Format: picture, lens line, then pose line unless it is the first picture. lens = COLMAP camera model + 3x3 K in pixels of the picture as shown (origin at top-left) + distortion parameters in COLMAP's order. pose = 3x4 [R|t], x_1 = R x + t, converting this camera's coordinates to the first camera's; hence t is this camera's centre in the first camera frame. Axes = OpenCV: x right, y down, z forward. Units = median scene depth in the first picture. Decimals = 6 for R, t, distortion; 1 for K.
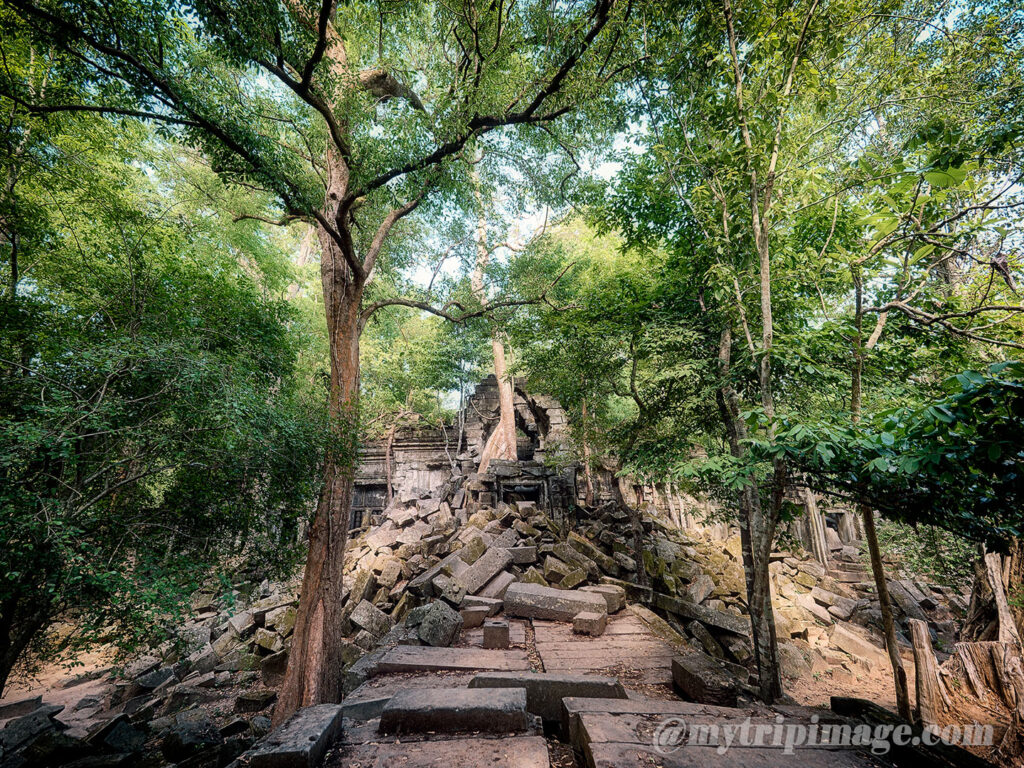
lens RADIAL K [[414.1, 0, 510.9], [0, 414.1, 385.4], [0, 0, 1]] dist [0.000889, -0.000004]
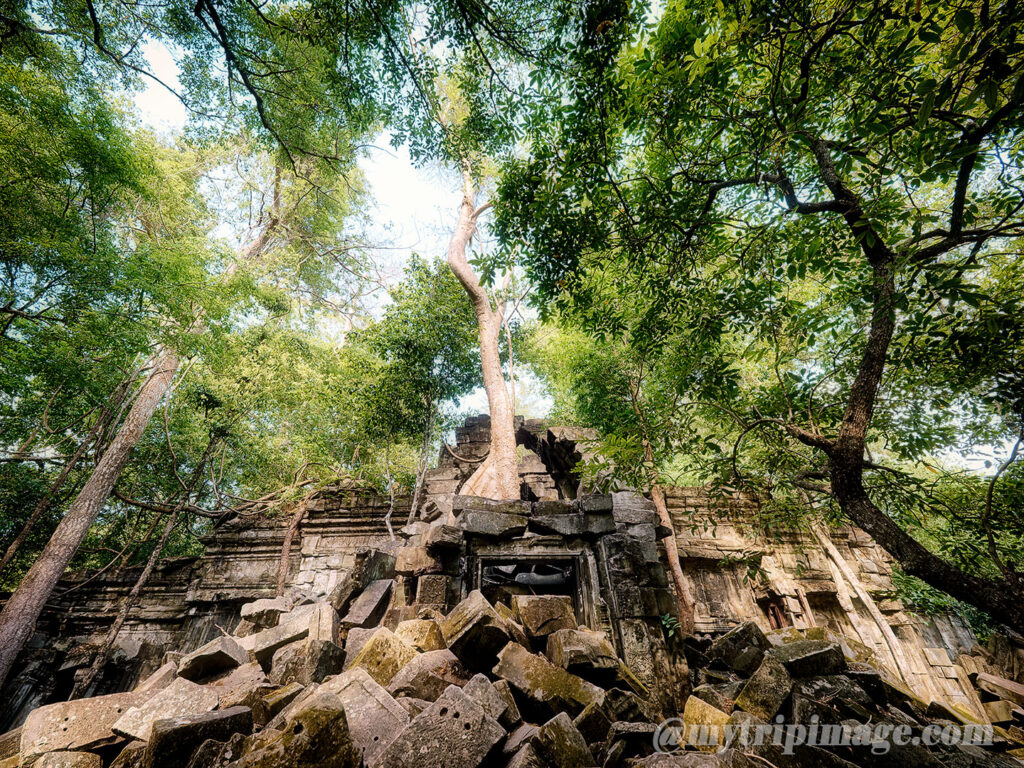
lens RADIAL K [[414.1, 0, 511.0], [0, 414.1, 382.2], [0, 0, 1]] dist [0.000889, -0.000004]
pose [[0.999439, -0.019470, -0.027246, 0.021662], [0.009109, 0.940991, -0.338309, 0.215263], [0.032226, 0.337871, 0.940640, 0.572486]]
